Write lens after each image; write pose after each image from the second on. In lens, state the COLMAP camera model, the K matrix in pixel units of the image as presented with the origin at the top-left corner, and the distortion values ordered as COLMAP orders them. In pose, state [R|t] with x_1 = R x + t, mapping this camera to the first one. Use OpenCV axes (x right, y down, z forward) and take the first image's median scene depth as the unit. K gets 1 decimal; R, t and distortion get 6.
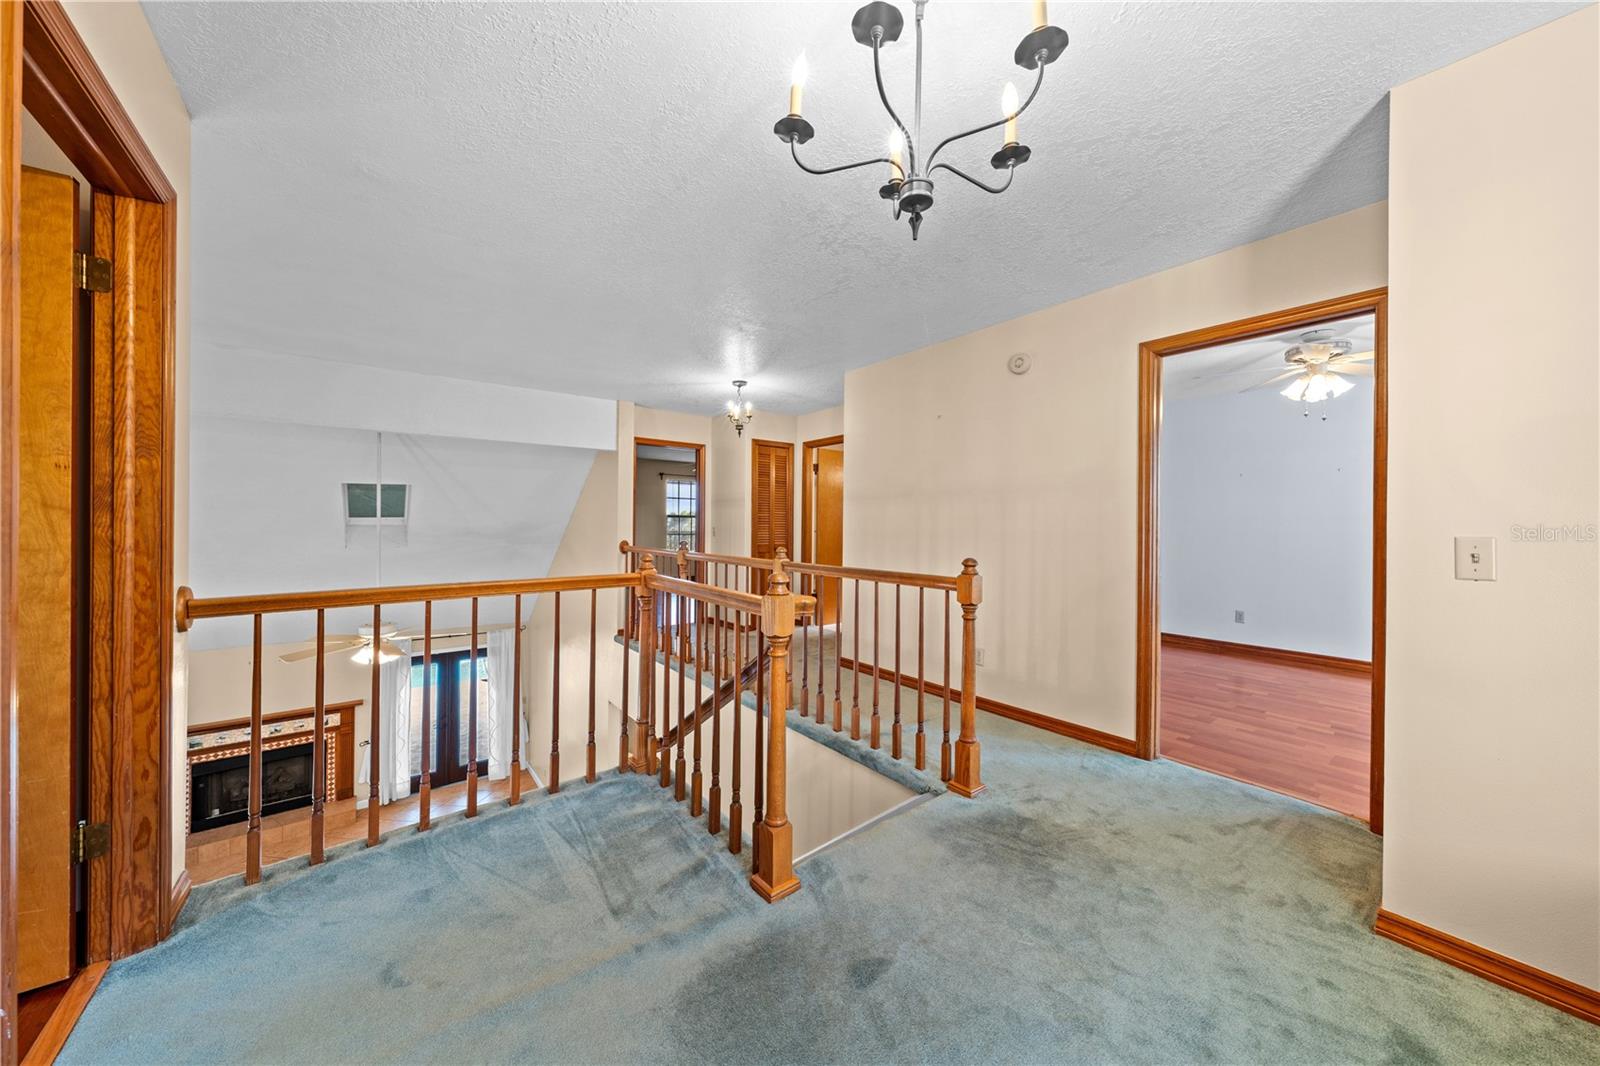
lens RADIAL K [[544.0, 0, 805.1], [0, 544.0, 523.7], [0, 0, 1]] dist [-0.002959, 0.000239]
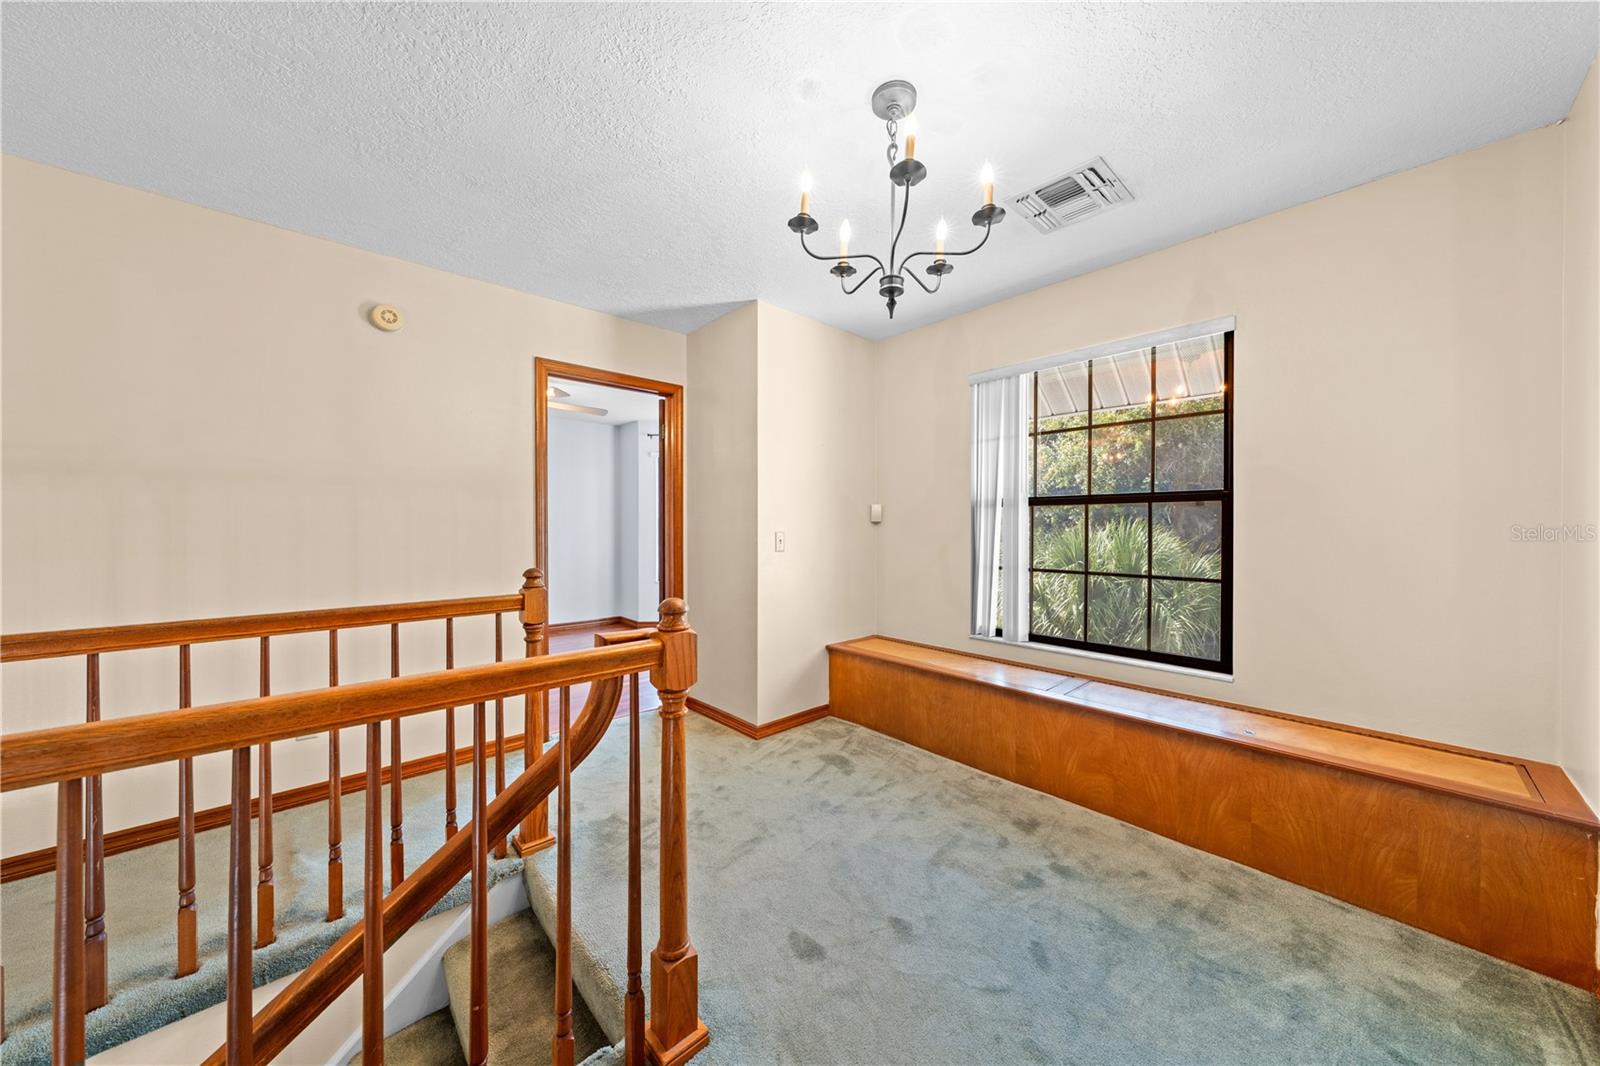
lens RADIAL K [[544.0, 0, 800.4], [0, 544.0, 529.7], [0, 0, 1]] dist [-0.002959, 0.000239]
pose [[-0.101738, -0.007740, 0.994781, -0.563750], [-0.003986, 0.999965, 0.007373, -0.002909], [-0.994803, -0.003215, -0.101765, 0.671065]]
